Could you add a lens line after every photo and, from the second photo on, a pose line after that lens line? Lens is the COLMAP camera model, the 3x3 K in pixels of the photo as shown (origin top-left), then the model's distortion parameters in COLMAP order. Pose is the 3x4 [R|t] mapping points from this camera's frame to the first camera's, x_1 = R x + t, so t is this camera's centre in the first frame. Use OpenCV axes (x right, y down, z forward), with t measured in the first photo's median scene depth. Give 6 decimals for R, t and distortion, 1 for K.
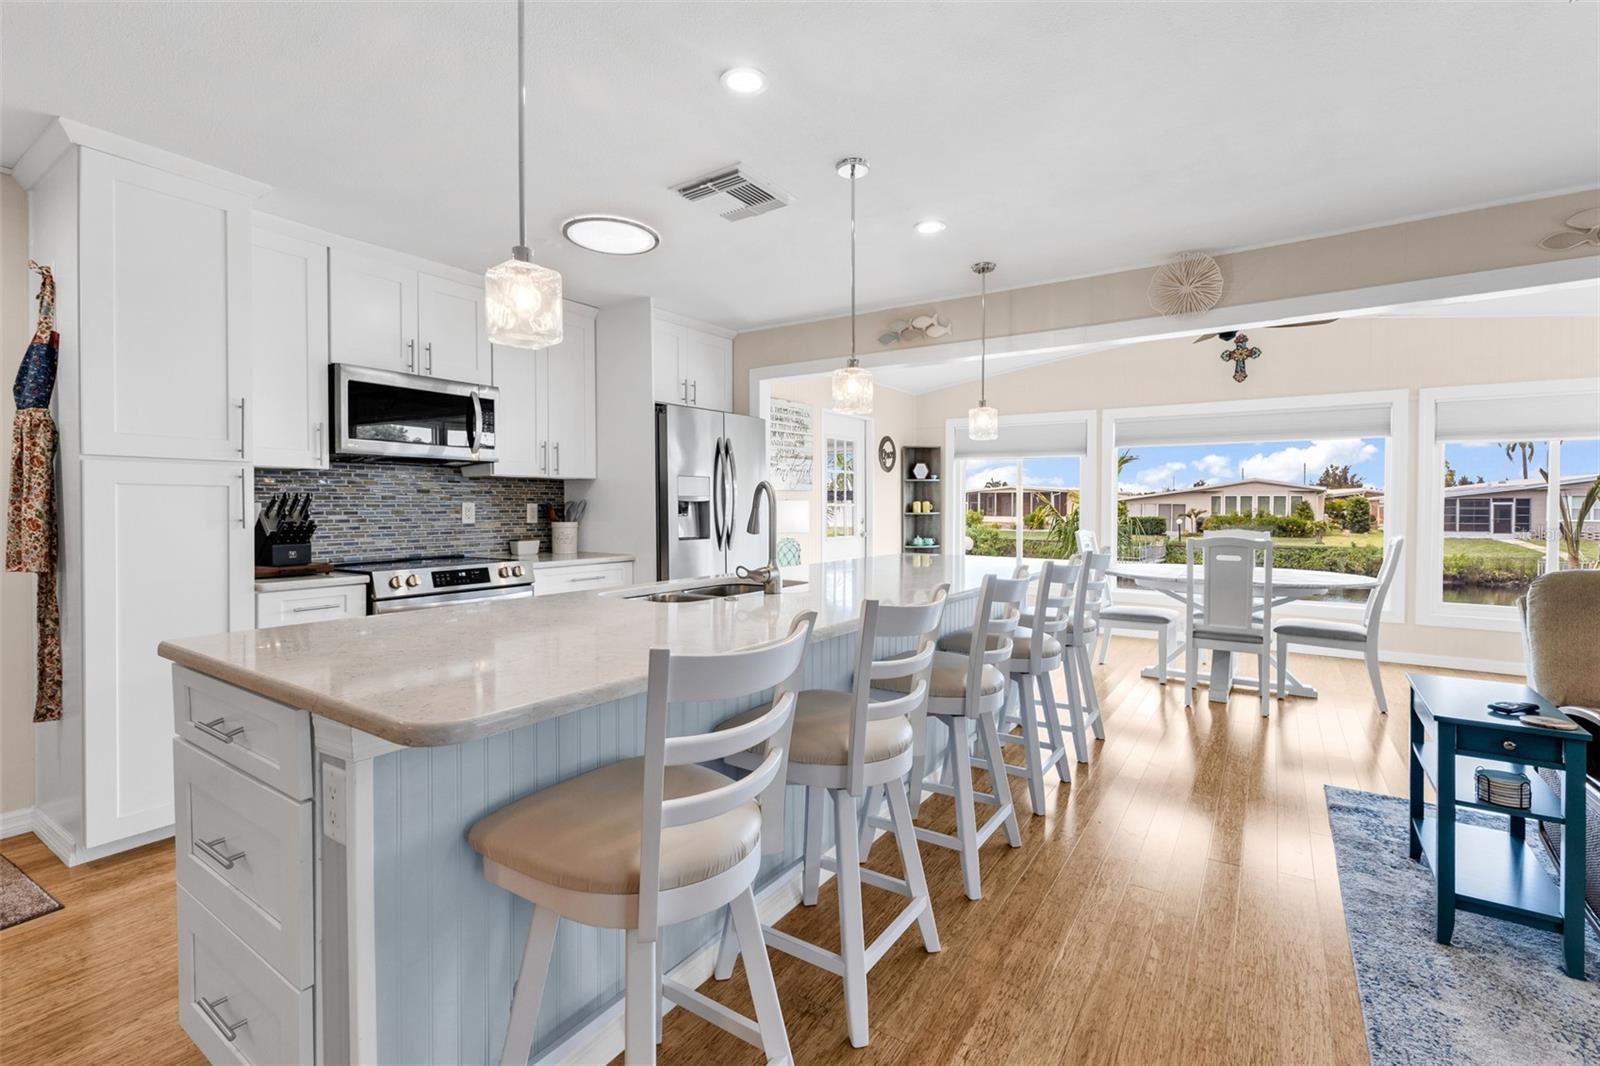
lens RADIAL K [[703.9, 0, 806.5], [0, 703.9, 512.6], [0, 0, 1]] dist [0.006546, -0.000159]
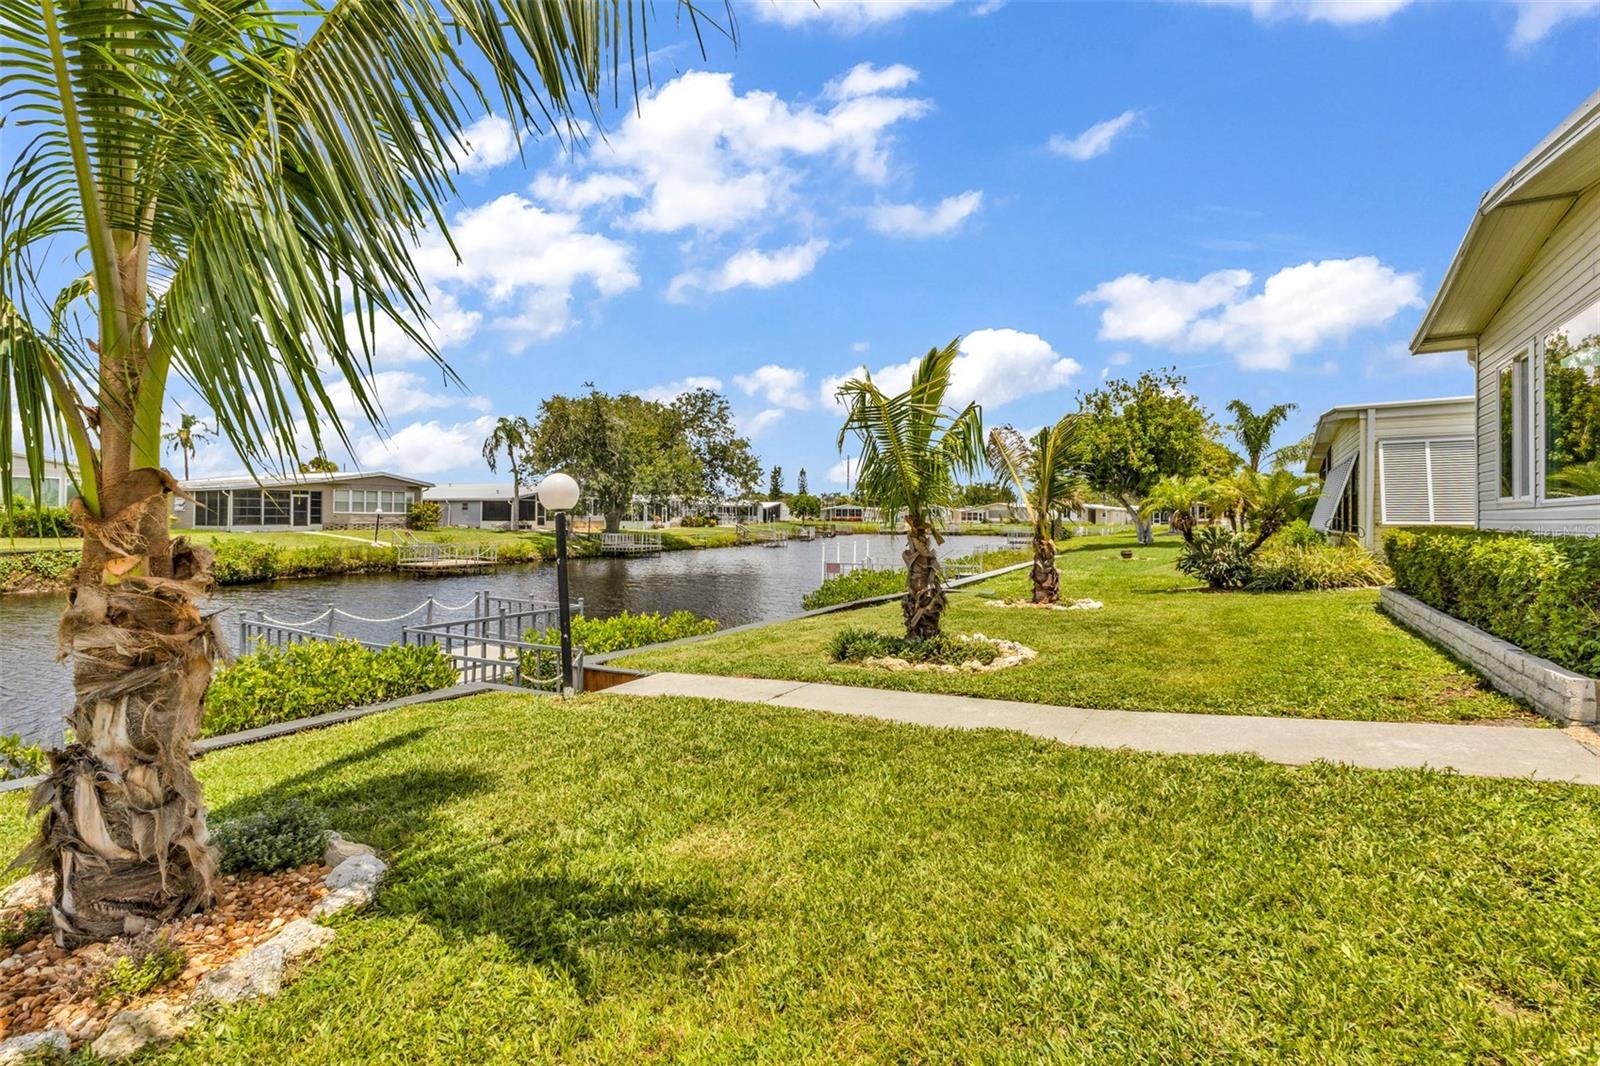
lens RADIAL K [[718.5, 0, 794.5], [0, 718.5, 528.0], [0, 0, 1]] dist [0.004162, 0.000161]
pose [[-0.011741, -0.018010, 0.999769, -0.324286], [0.007729, 0.999806, 0.018102, 0.135688], [-0.999901, 0.007940, -0.011599, 2.171333]]
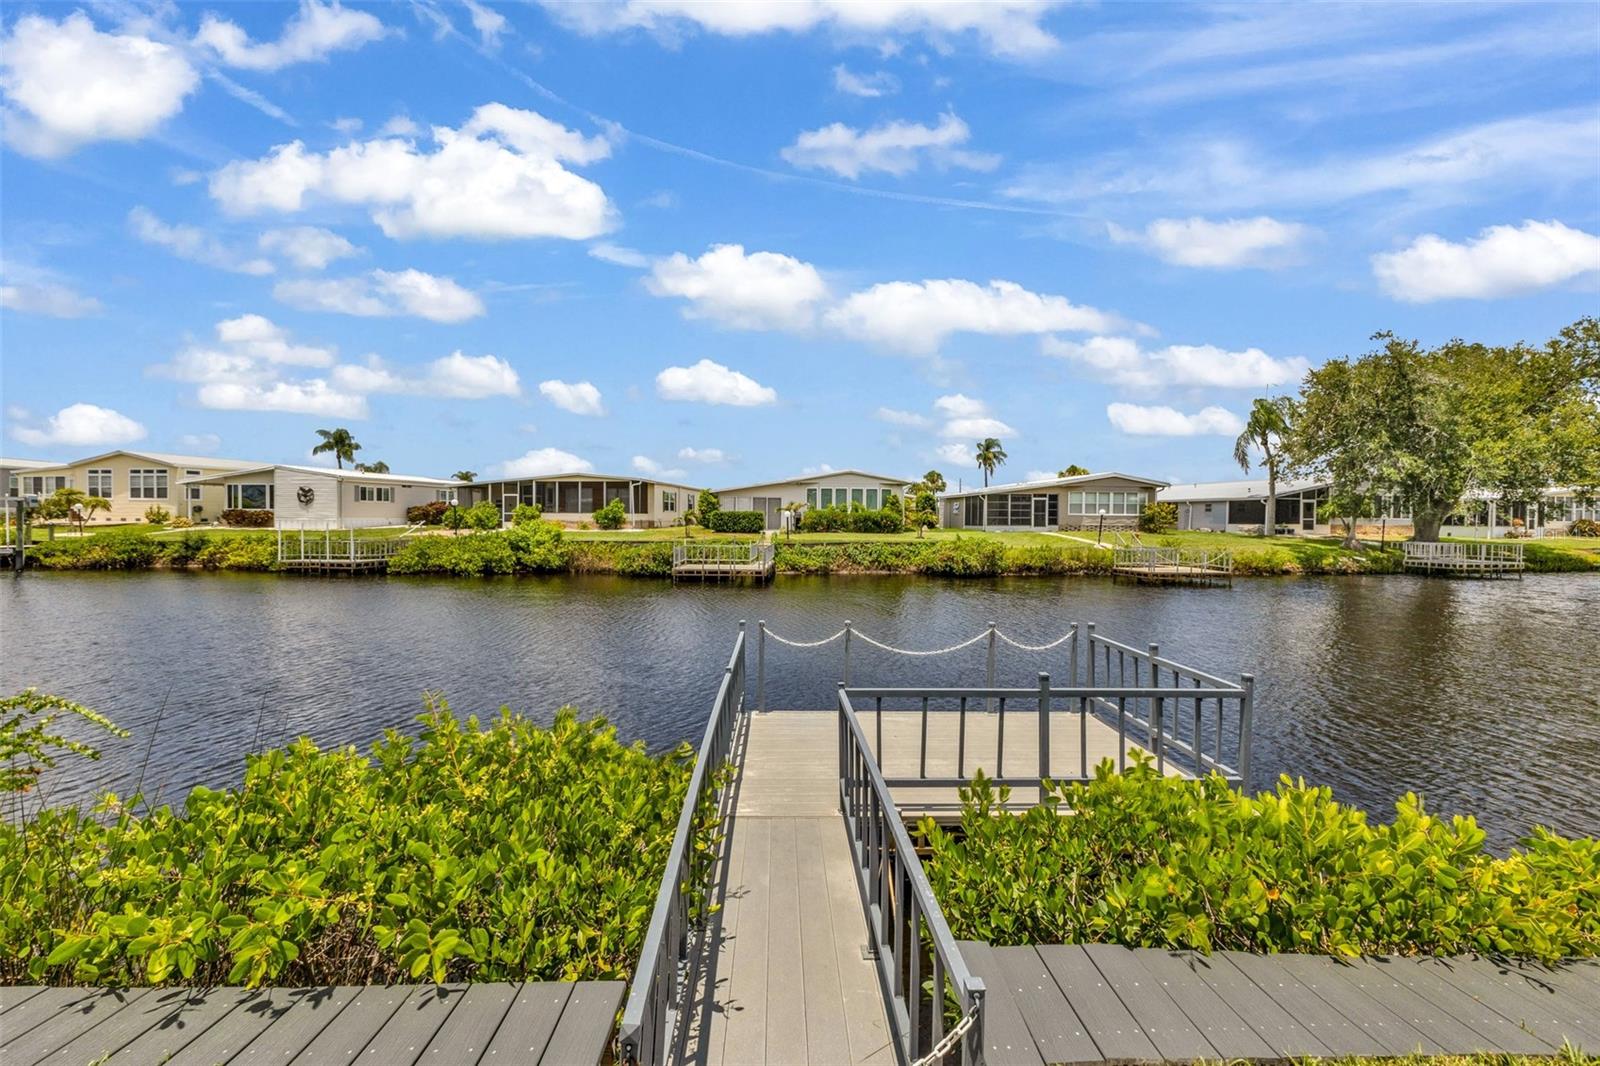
lens RADIAL K [[692.6, 0, 801.0], [0, 692.6, 526.1], [0, 0, 1]] dist [0.016710, -0.004097]
pose [[0.826787, -0.003414, 0.562504, 0.644310], [0.002750, 0.999994, 0.002027, 0.176813], [-0.562508, -0.000129, 0.826792, 2.331827]]
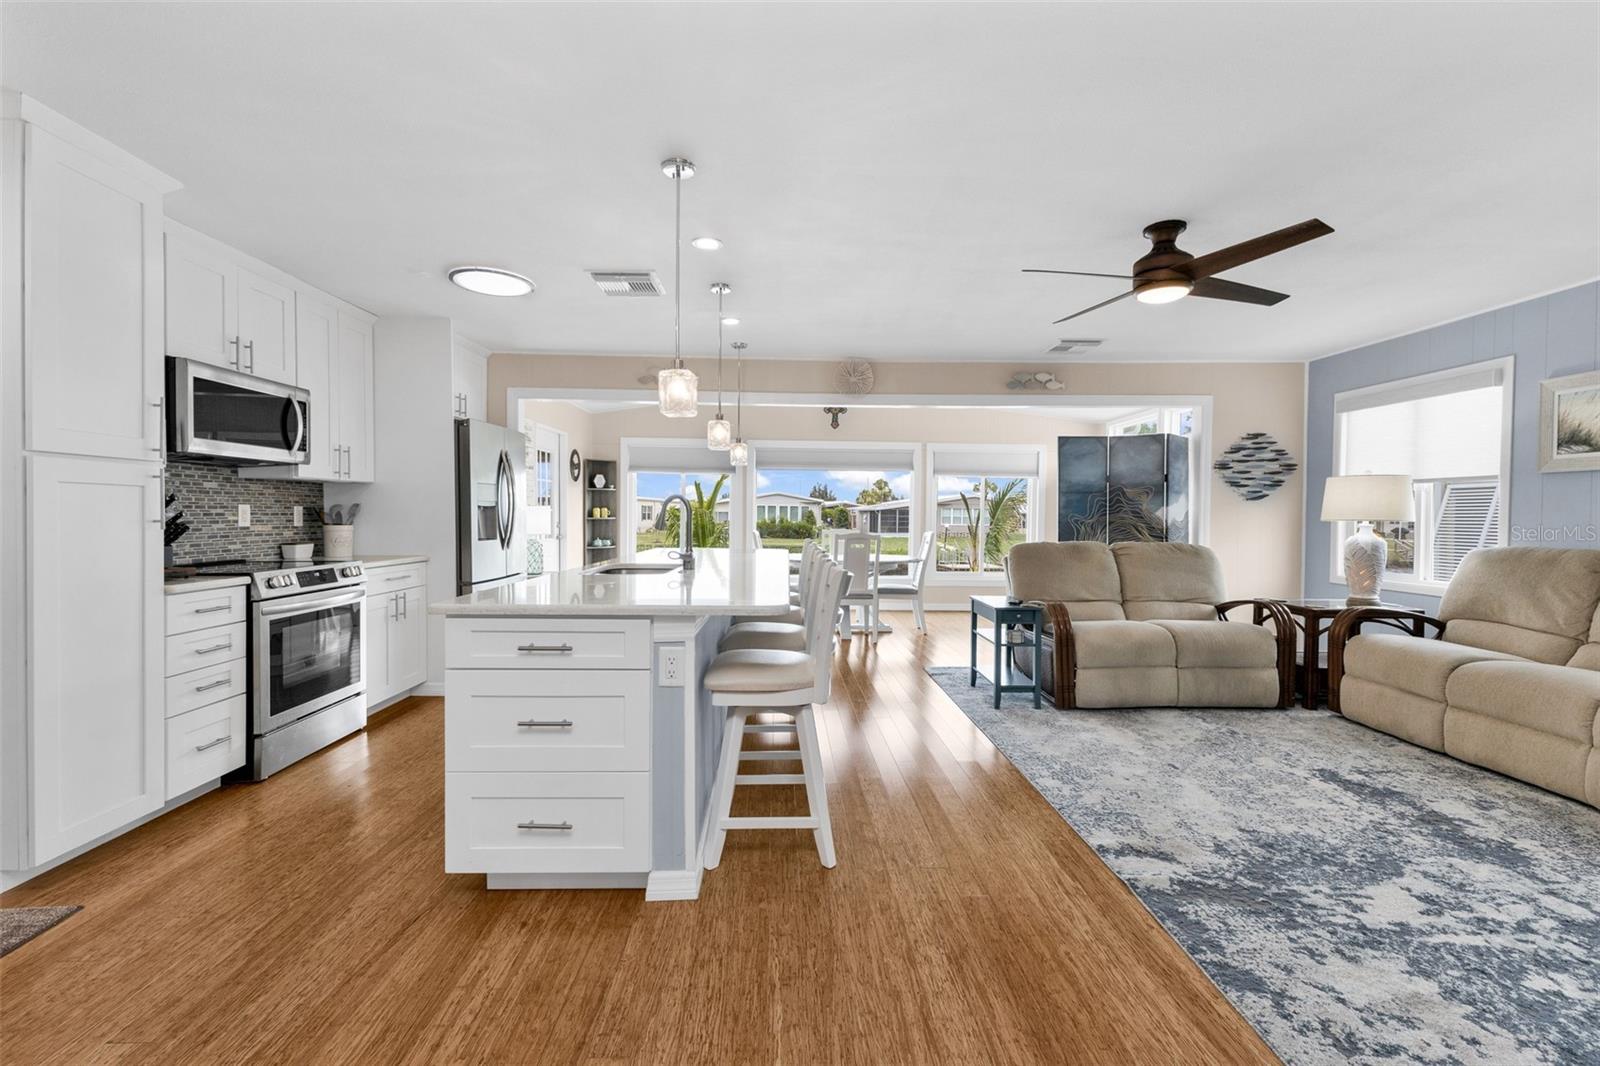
lens RADIAL K [[691.2, 0, 796.5], [0, 691.2, 526.2], [0, 0, 1]] dist [0.017584, -0.005291]
pose [[0.819375, -0.004501, 0.573241, -0.278230], [-0.001355, 0.999951, 0.009789, 0.003223], [-0.573257, -0.008797, 0.819329, -0.134148]]
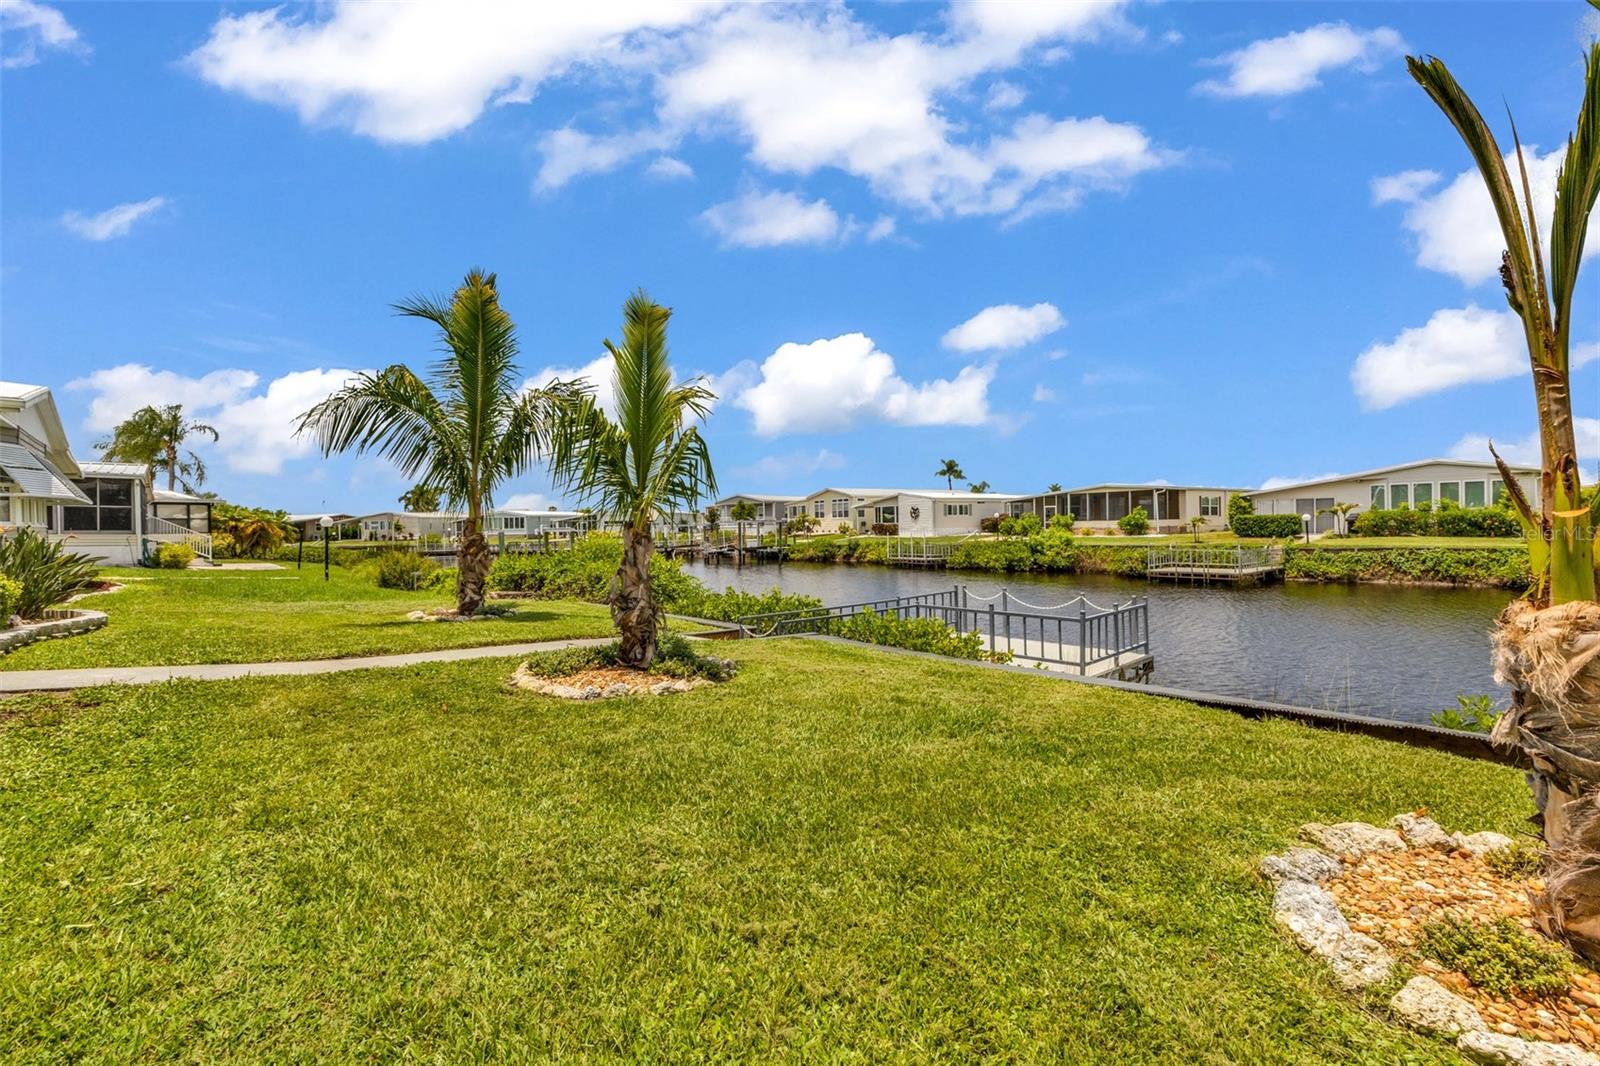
lens RADIAL K [[688.6, 0, 796.9], [0, 688.6, 529.5], [0, 0, 1]] dist [0.004166, -0.000695]
pose [[0.968846, -0.017370, -0.247054, 1.276421], [0.015562, 0.999836, -0.009268, 0.171290], [0.247174, 0.005135, 0.968957, 1.012024]]
